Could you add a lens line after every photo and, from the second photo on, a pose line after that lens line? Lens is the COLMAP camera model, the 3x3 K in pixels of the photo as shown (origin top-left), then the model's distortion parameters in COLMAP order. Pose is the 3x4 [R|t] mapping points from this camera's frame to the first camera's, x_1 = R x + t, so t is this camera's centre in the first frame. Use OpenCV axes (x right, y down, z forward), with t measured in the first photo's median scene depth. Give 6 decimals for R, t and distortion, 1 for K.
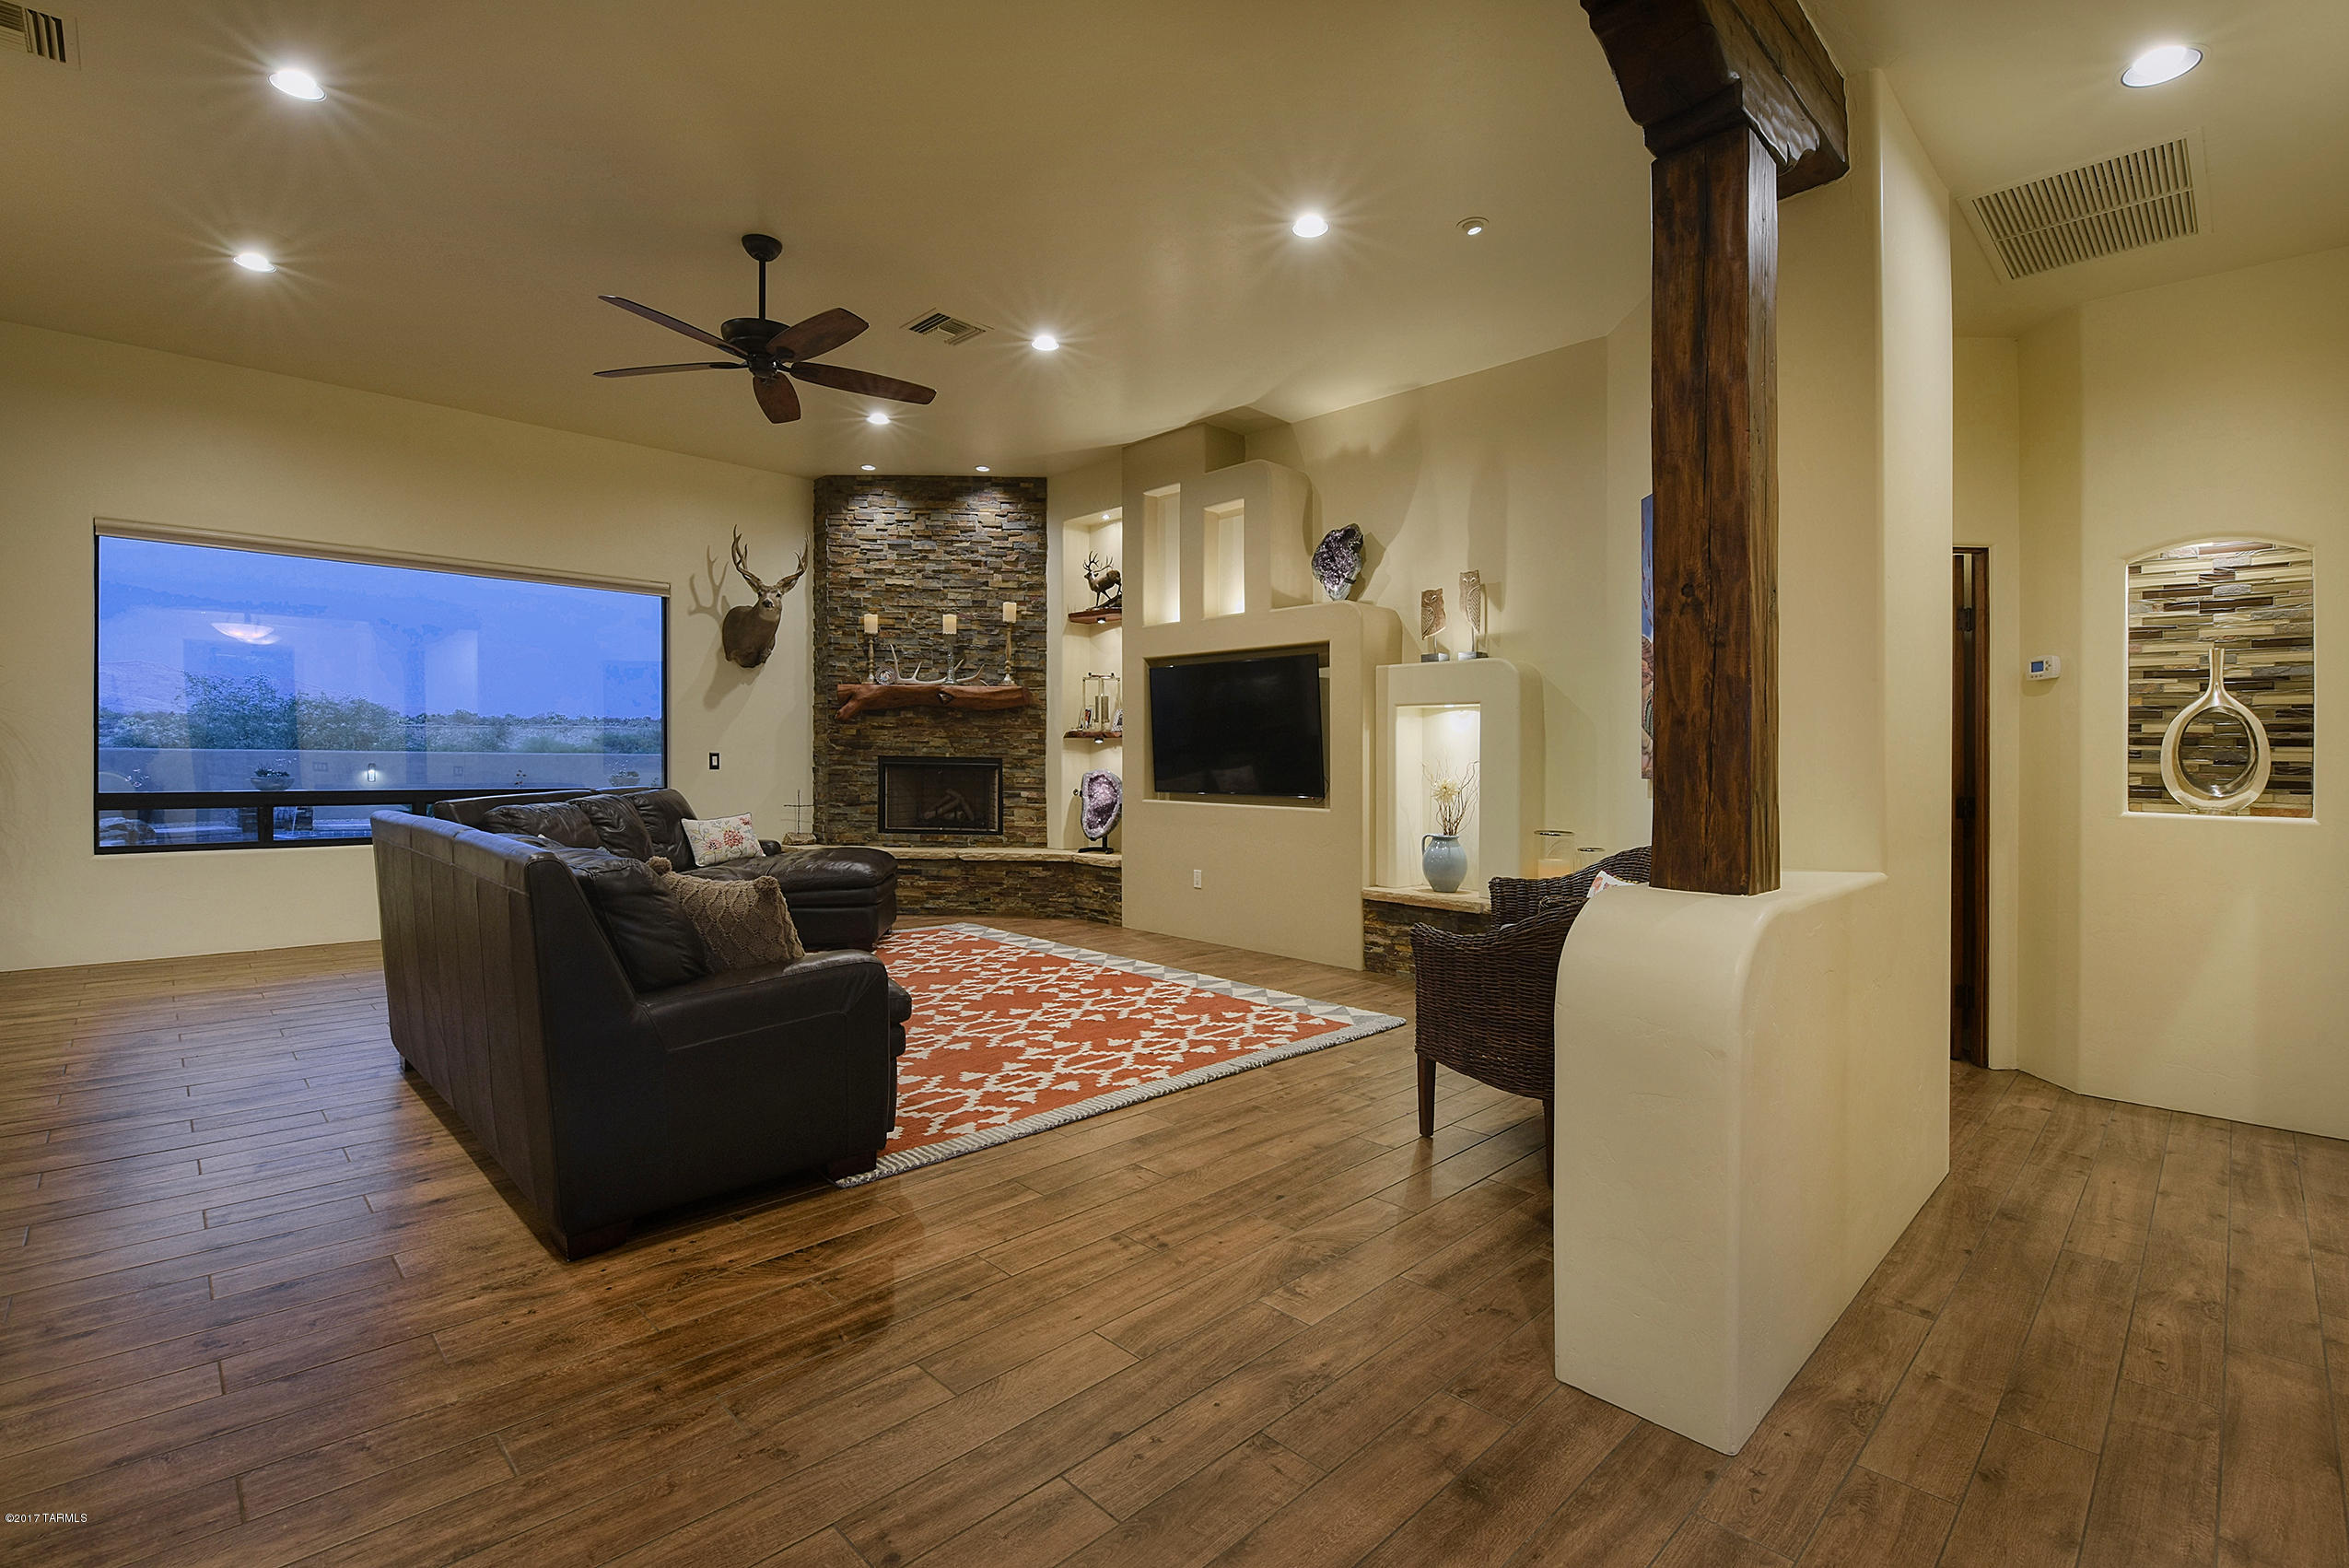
lens RADIAL K [[1061.9, 0, 1285.1], [0, 1061.9, 768.7], [0, 0, 1]] dist [-0.005780, -0.001485]
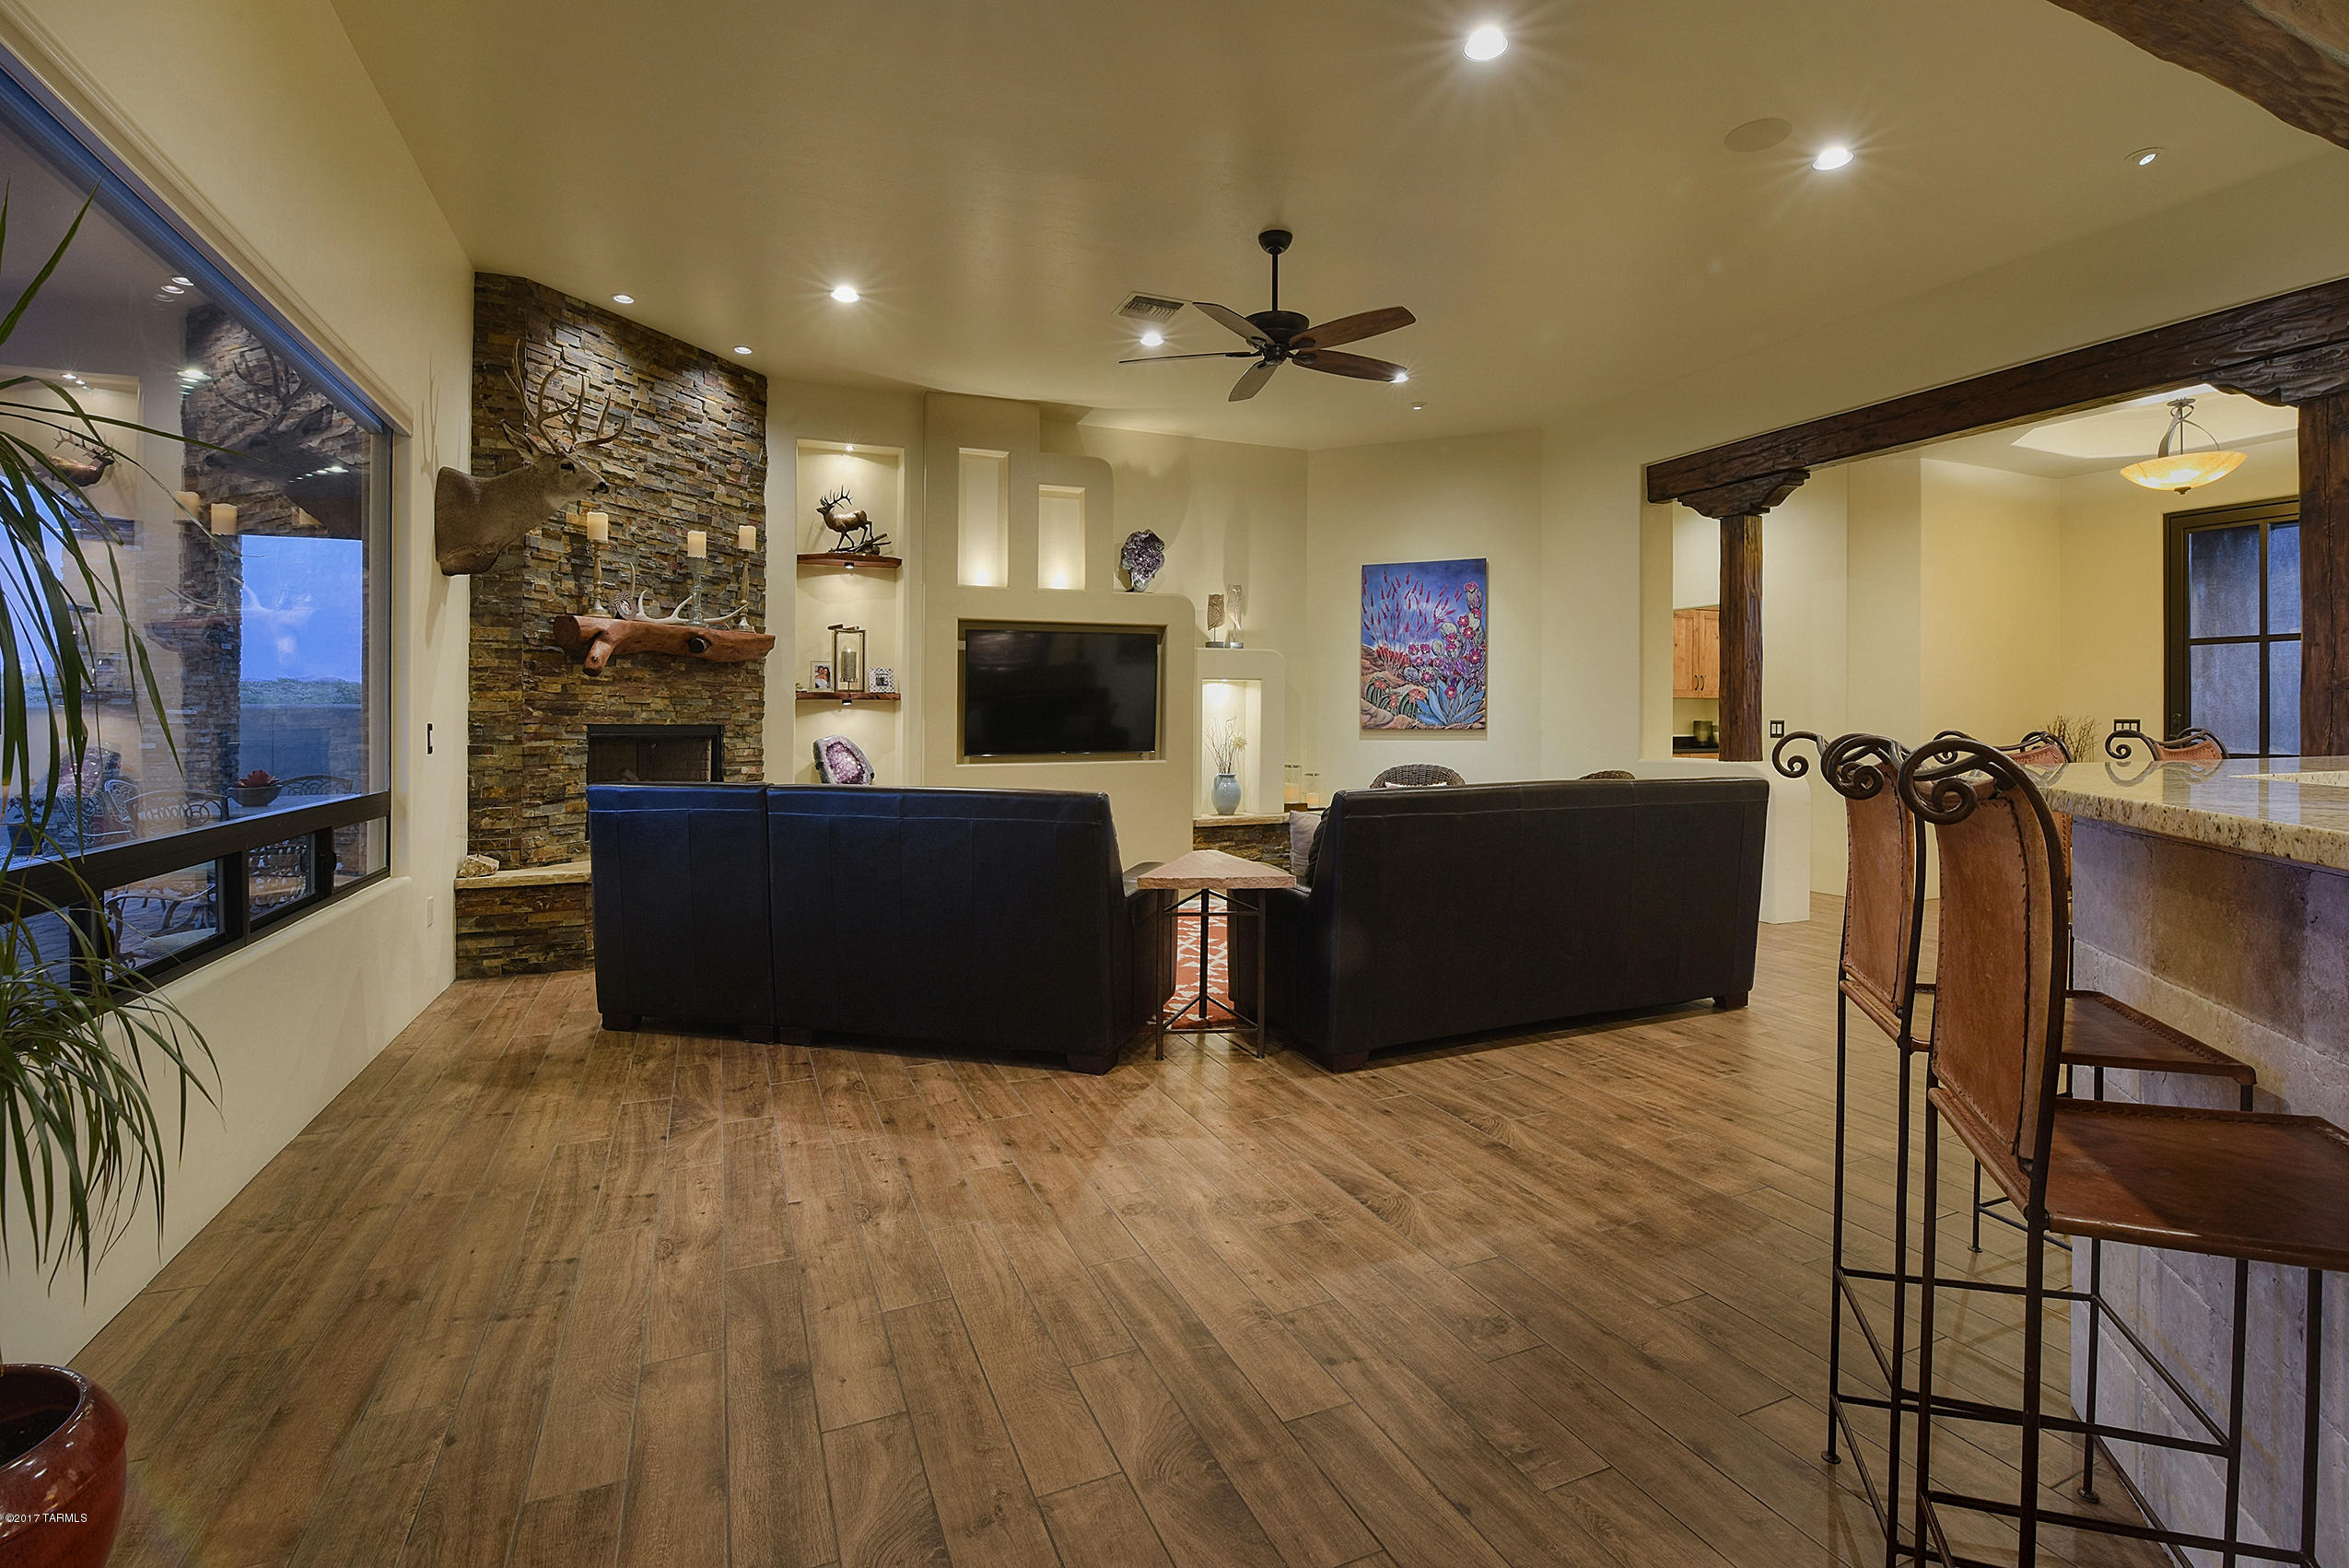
lens RADIAL K [[1036.3, 0, 1251.4], [0, 1036.3, 717.0], [0, 0, 1]] dist [-0.001626, -0.000409]
pose [[0.360860, -0.010450, 0.932562, -0.867065], [0.011253, 0.999913, 0.006851, -0.017200], [-0.932552, 0.008021, 0.360946, 0.389306]]
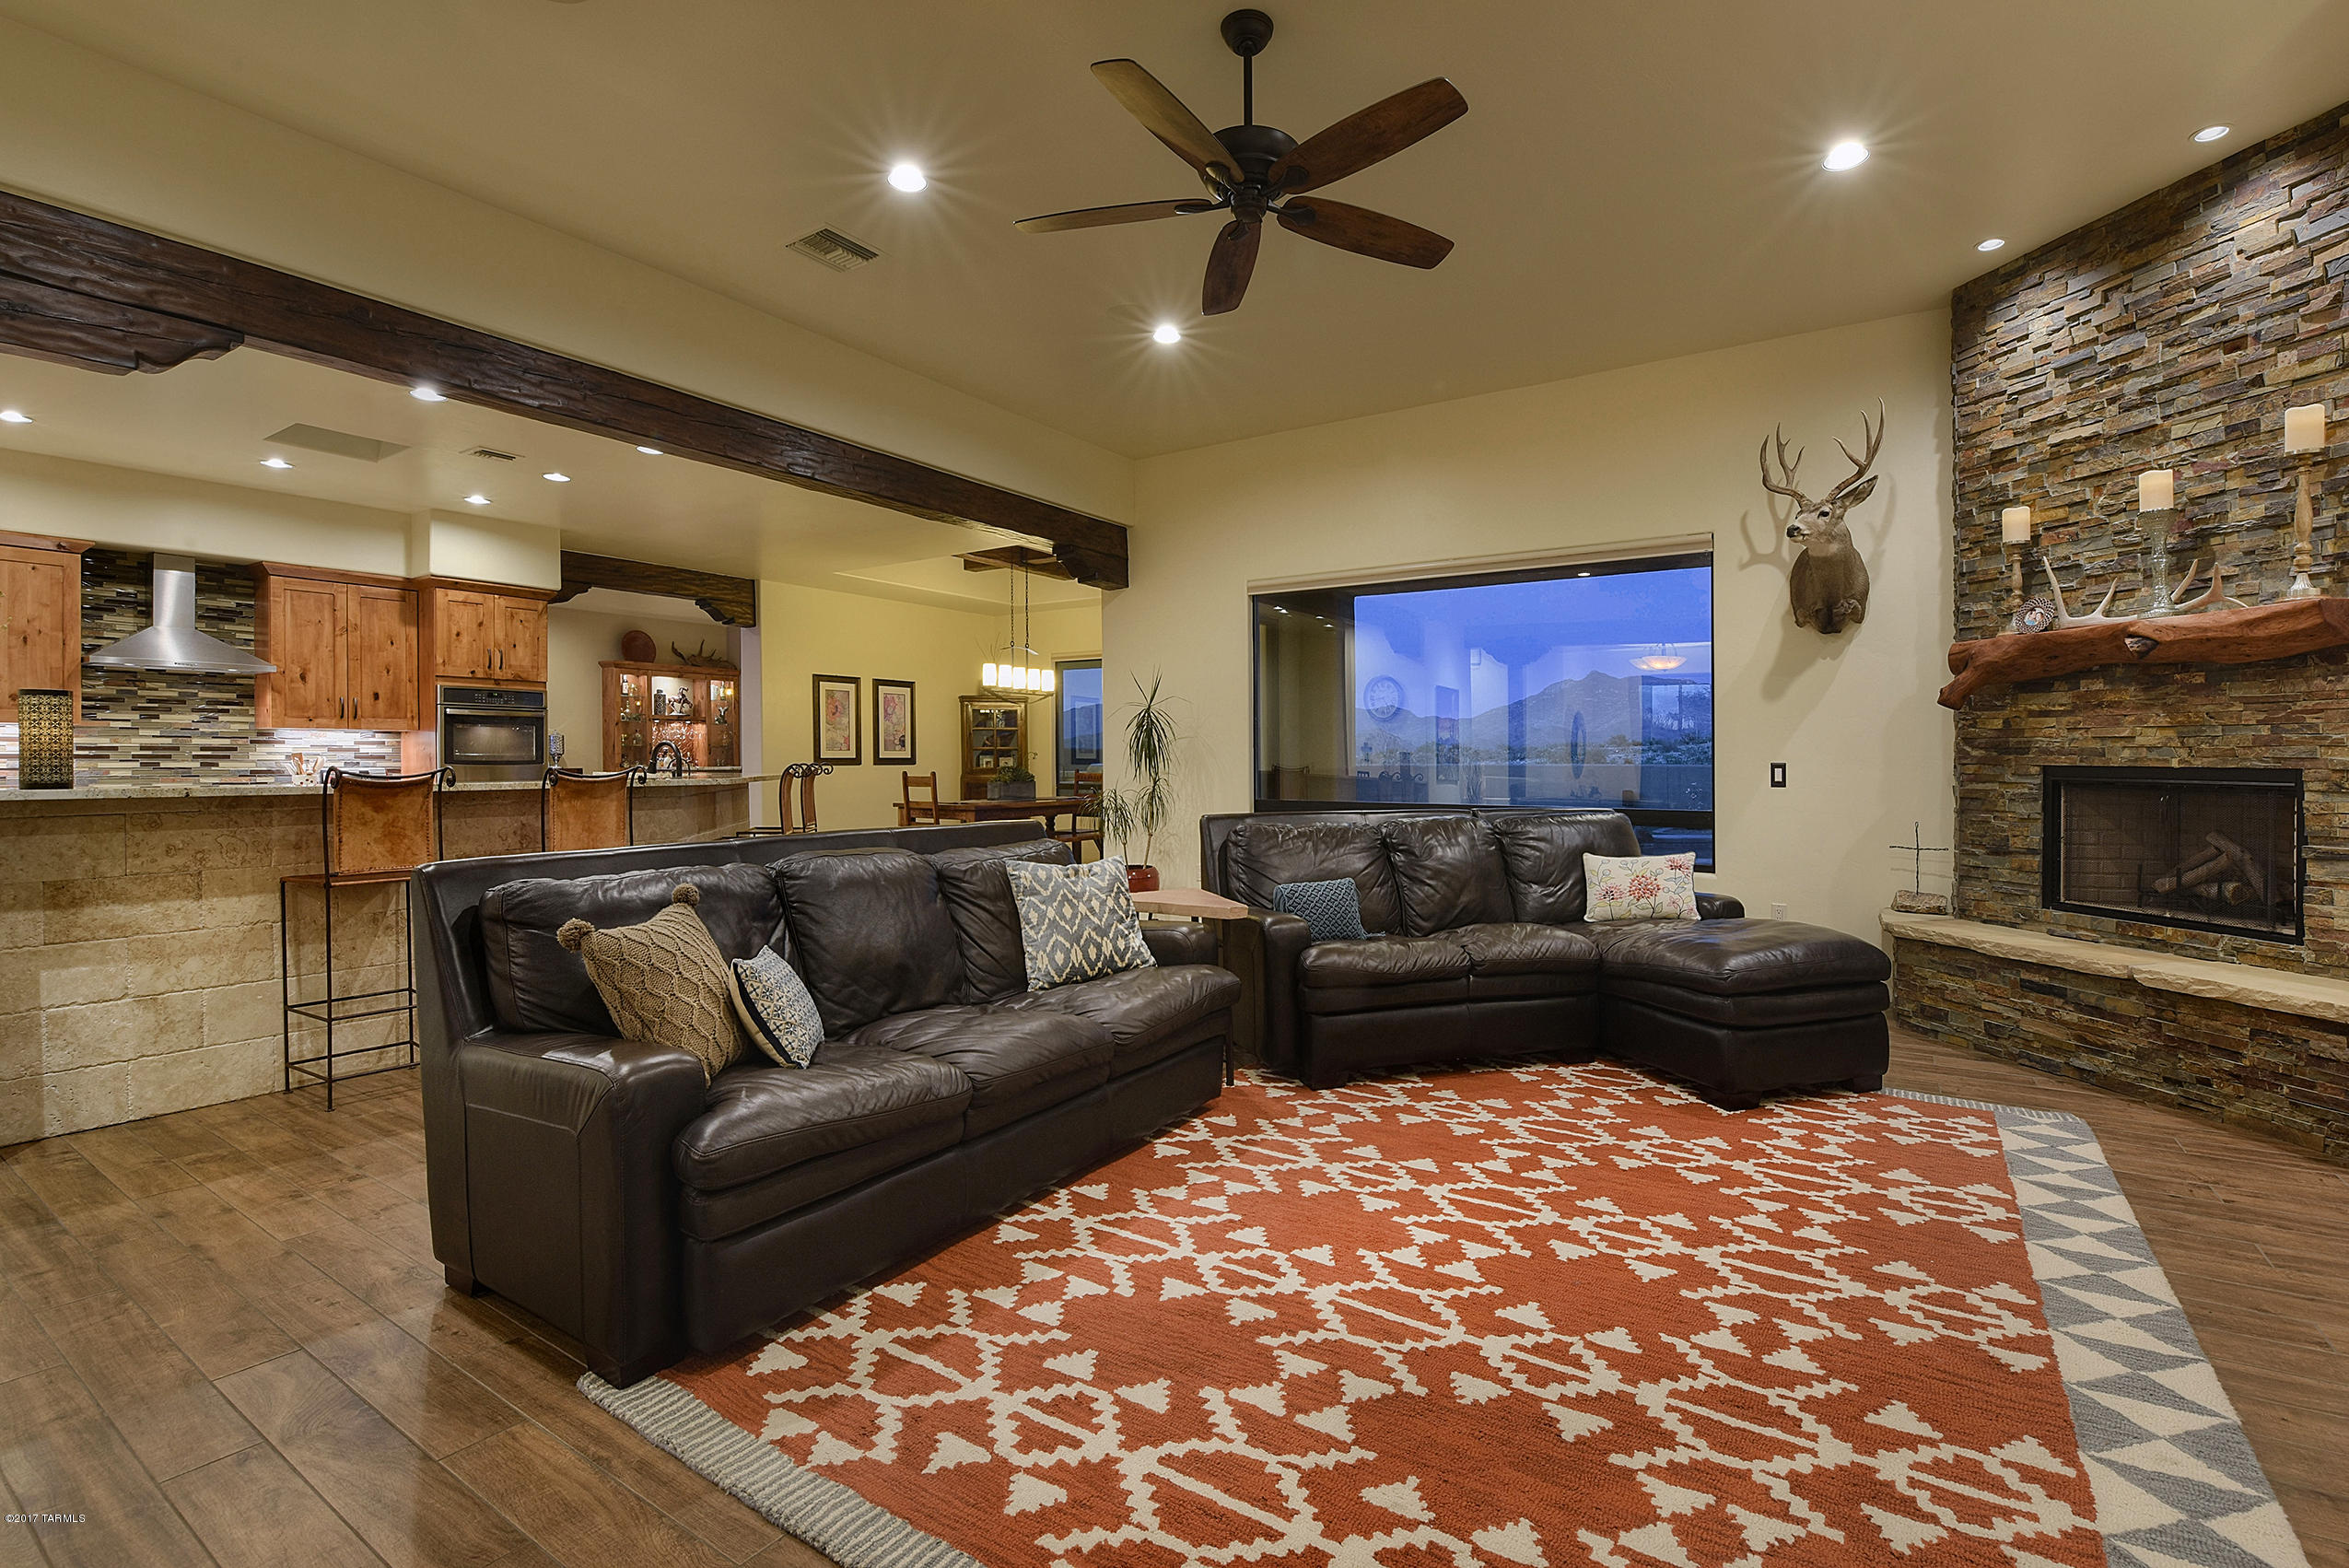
lens RADIAL K [[1132.6, 0, 1168.3], [0, 1132.6, 780.7], [0, 0, 1]] dist [-0.002051, -0.009491]
pose [[0.119280, 0.004486, -0.992850, 0.139793], [-0.009221, 0.999952, 0.003410, -0.002422], [0.992818, 0.008748, 0.119316, 0.505269]]
